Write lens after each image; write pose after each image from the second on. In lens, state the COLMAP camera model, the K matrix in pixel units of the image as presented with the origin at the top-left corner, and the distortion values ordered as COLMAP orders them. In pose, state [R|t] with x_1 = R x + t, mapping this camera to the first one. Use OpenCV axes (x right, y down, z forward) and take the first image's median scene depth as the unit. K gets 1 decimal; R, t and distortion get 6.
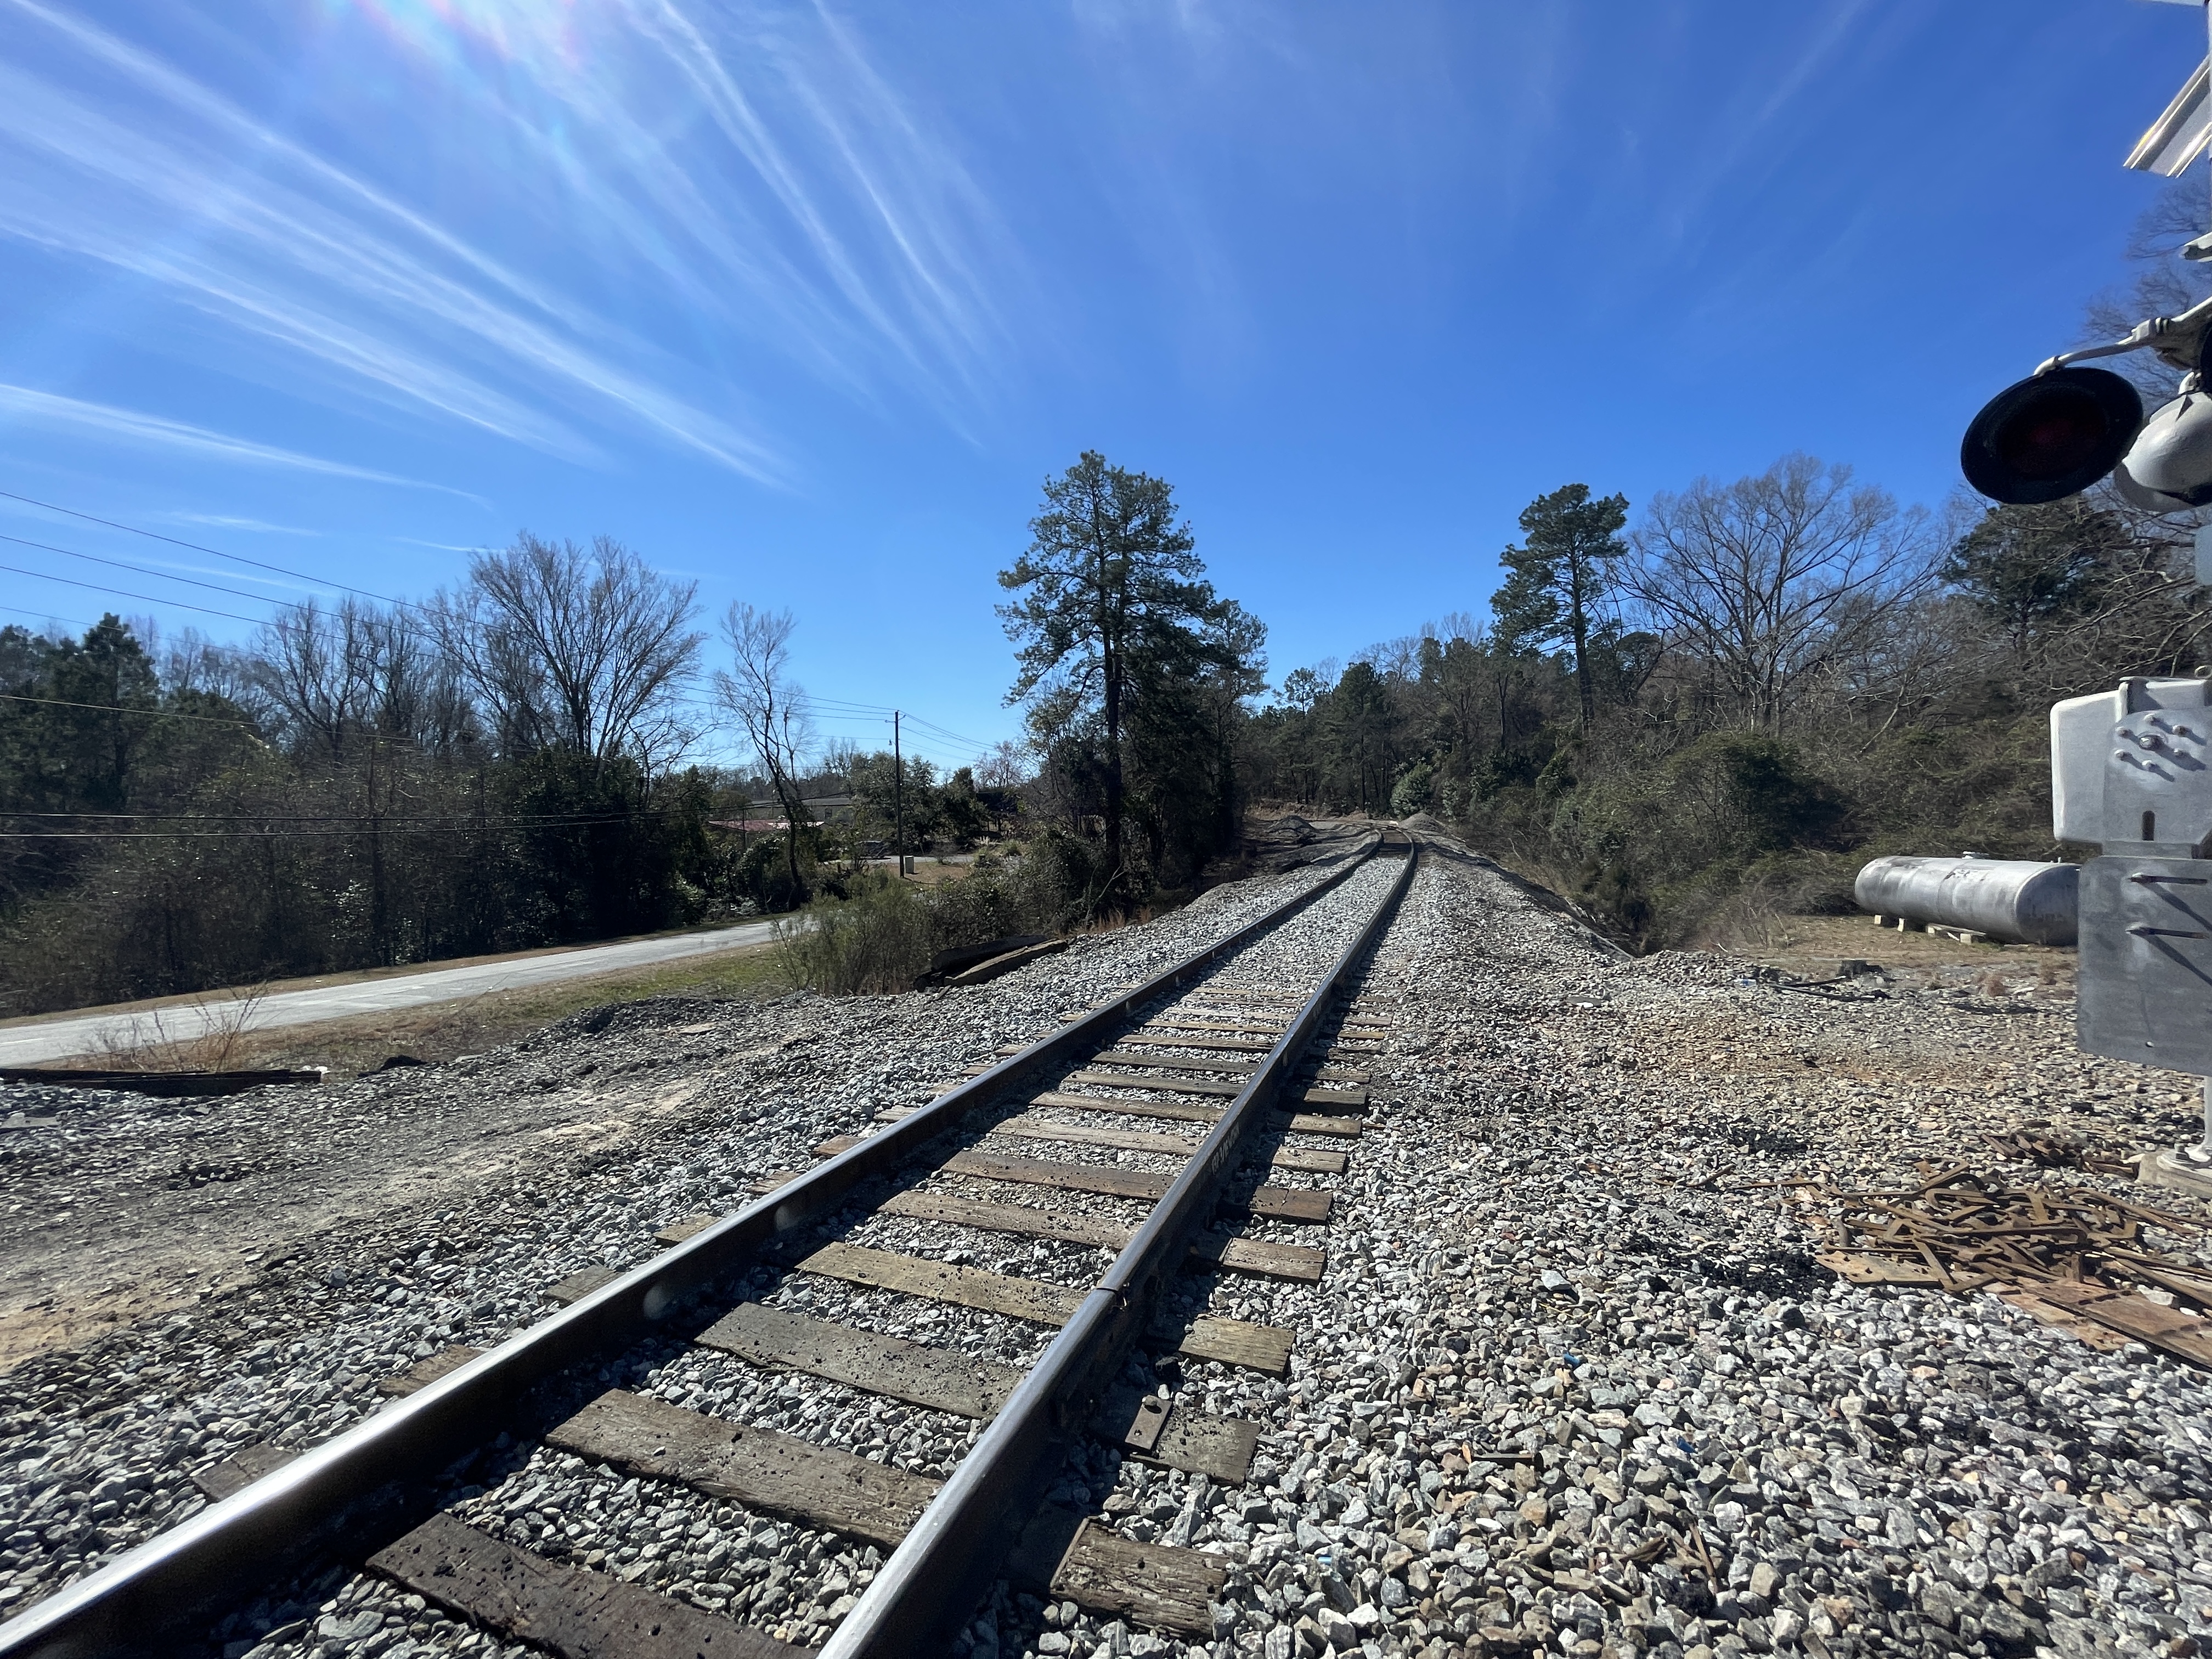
lens RADIAL K [[891.6, 0, 1109.7], [0, 891.6, 831.8], [0, 0, 1]] dist [-0.002214, 0.000659]
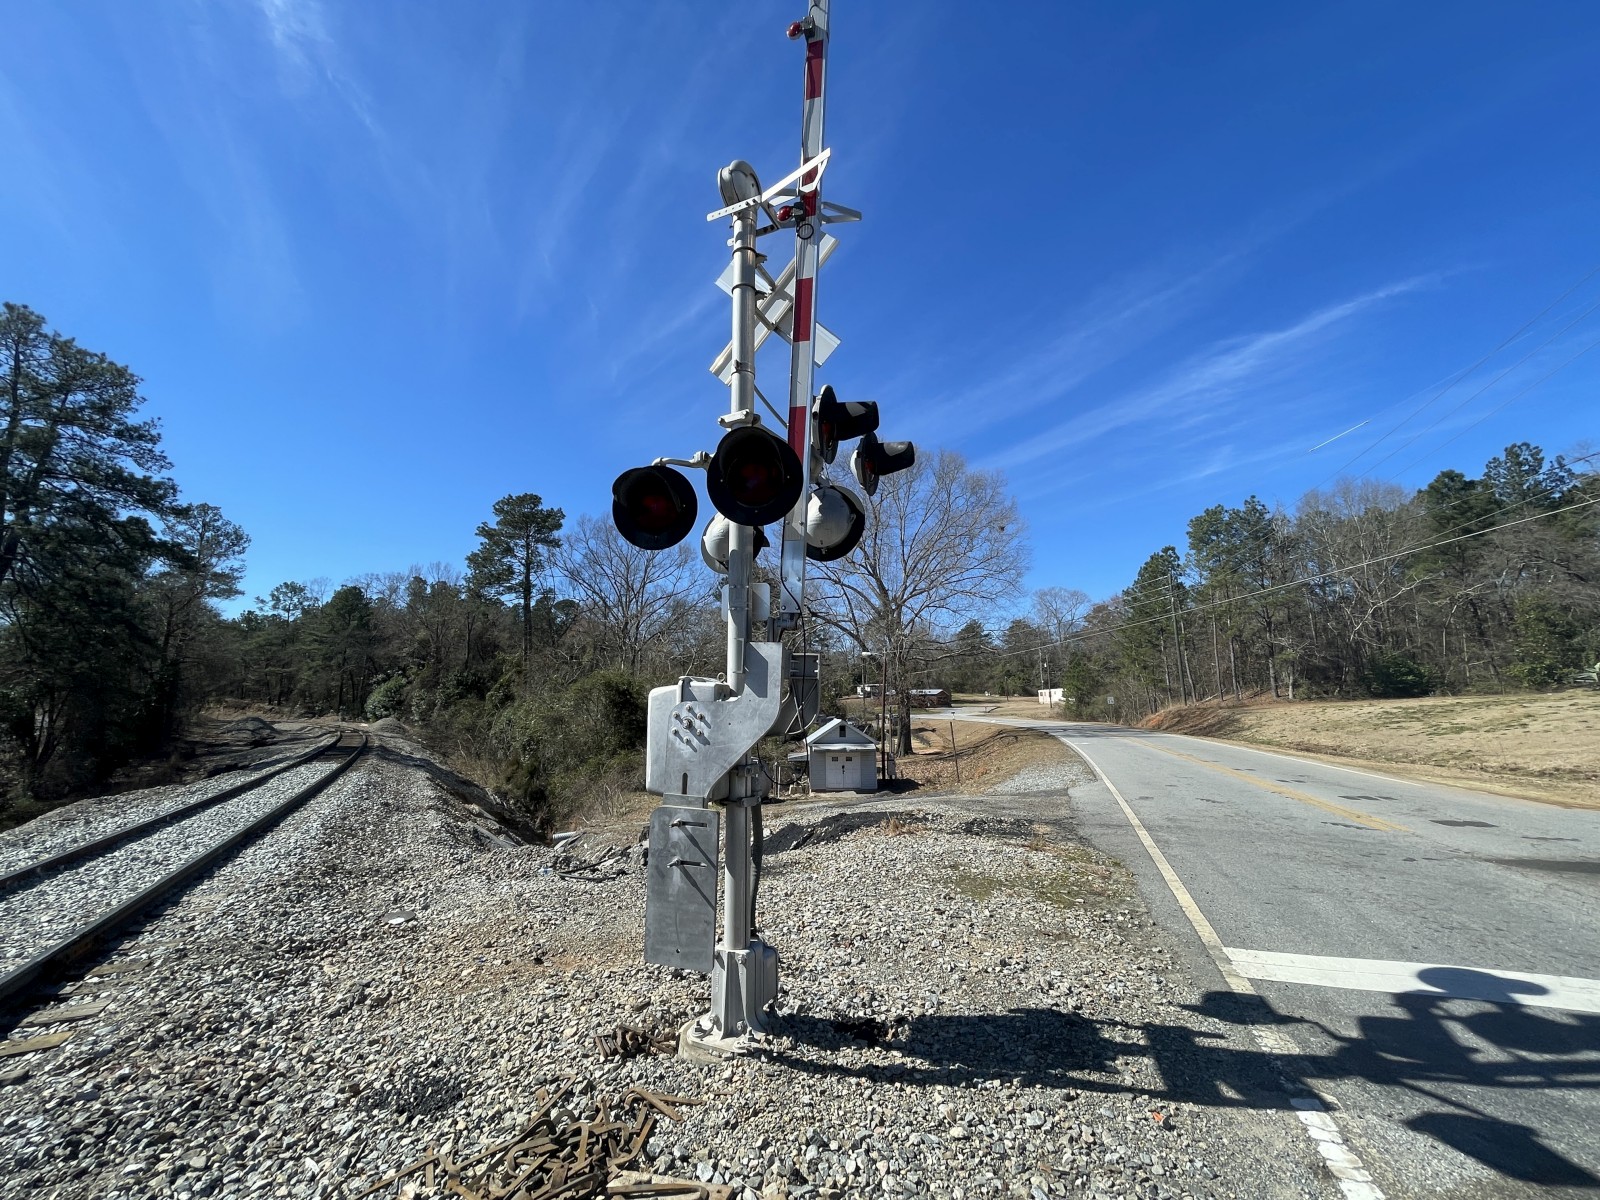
lens RADIAL K [[644.9, 0, 804.2], [0, 644.9, 599.1], [0, 0, 1]] dist [-0.002214, 0.000659]
pose [[0.635265, 0.163377, 0.754815, 0.031164], [-0.008397, 0.978771, -0.204785, -0.005733], [-0.772248, 0.123755, 0.623151, 0.011811]]
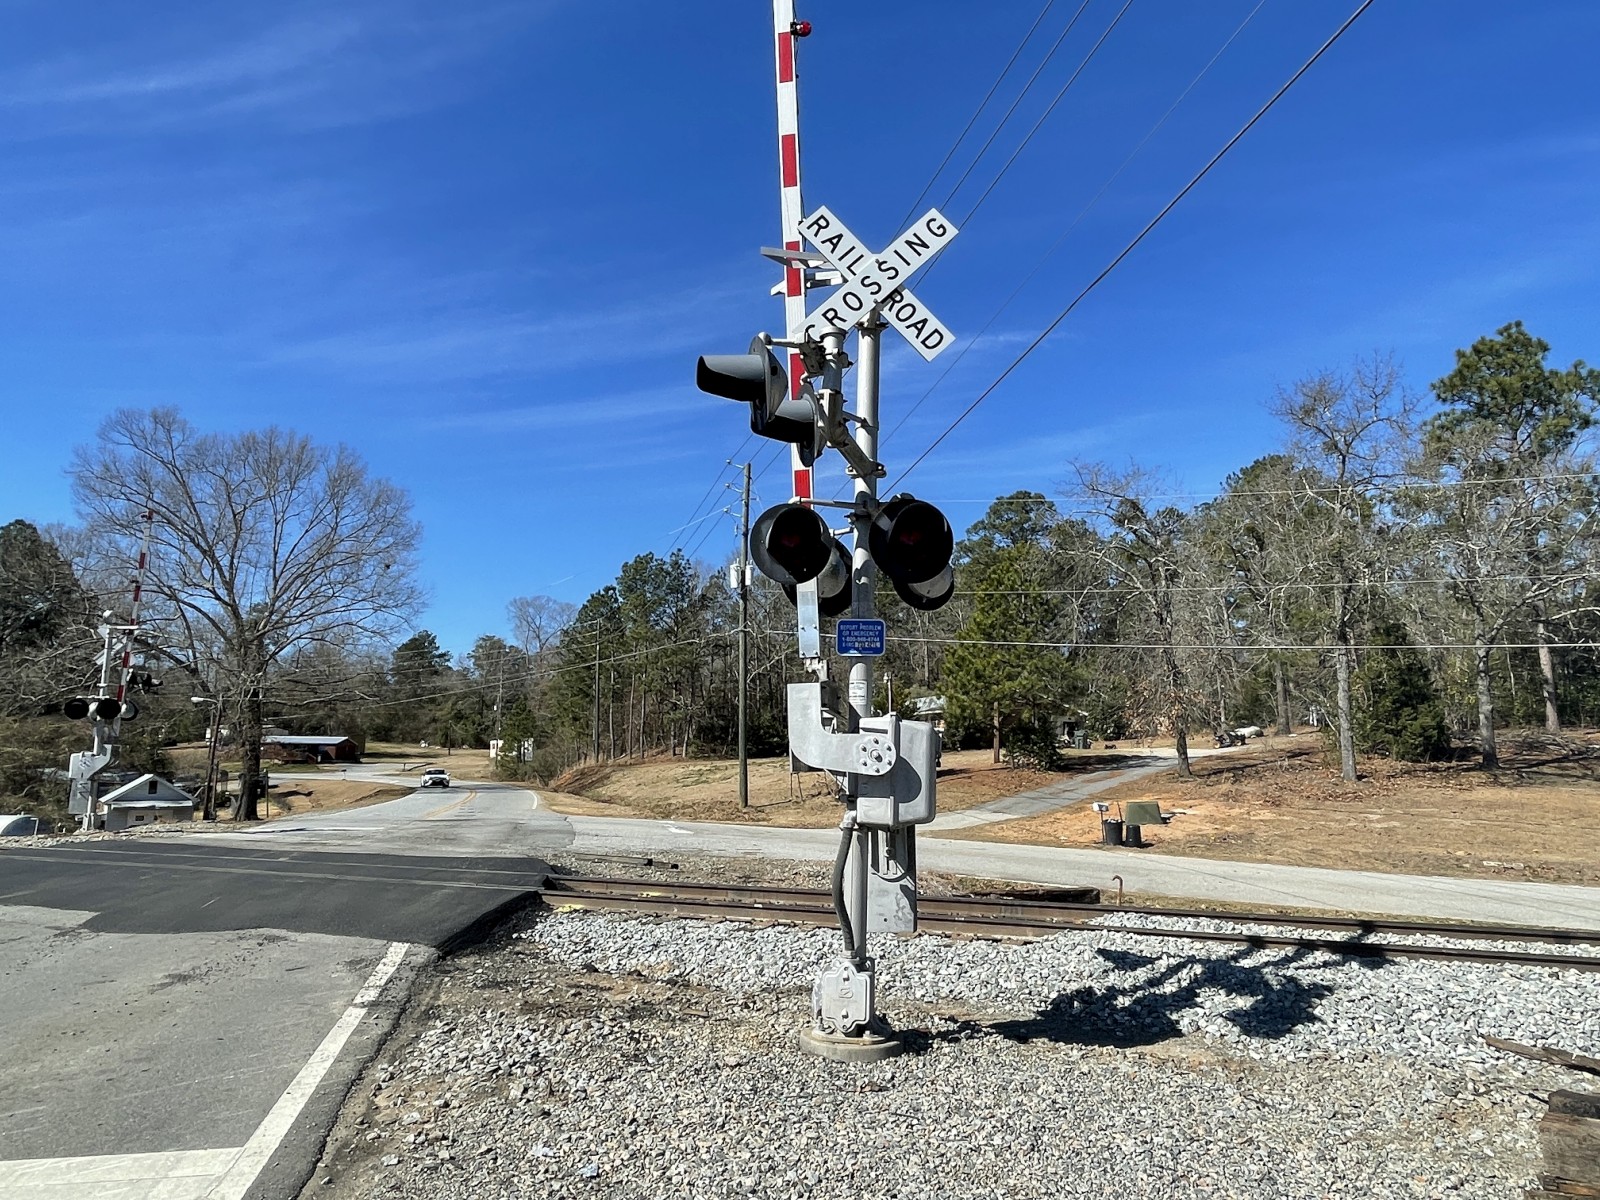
lens RADIAL K [[1033.9, 0, 800.0], [0, 1033.9, 609.0], [0, 0, 1]] dist [-0.002517, -0.000396]
pose [[0.094635, 0.186974, 0.977796, -0.375256], [0.007586, 0.982040, -0.188519, 0.016352], [-0.995483, 0.025258, 0.091517, -0.312632]]
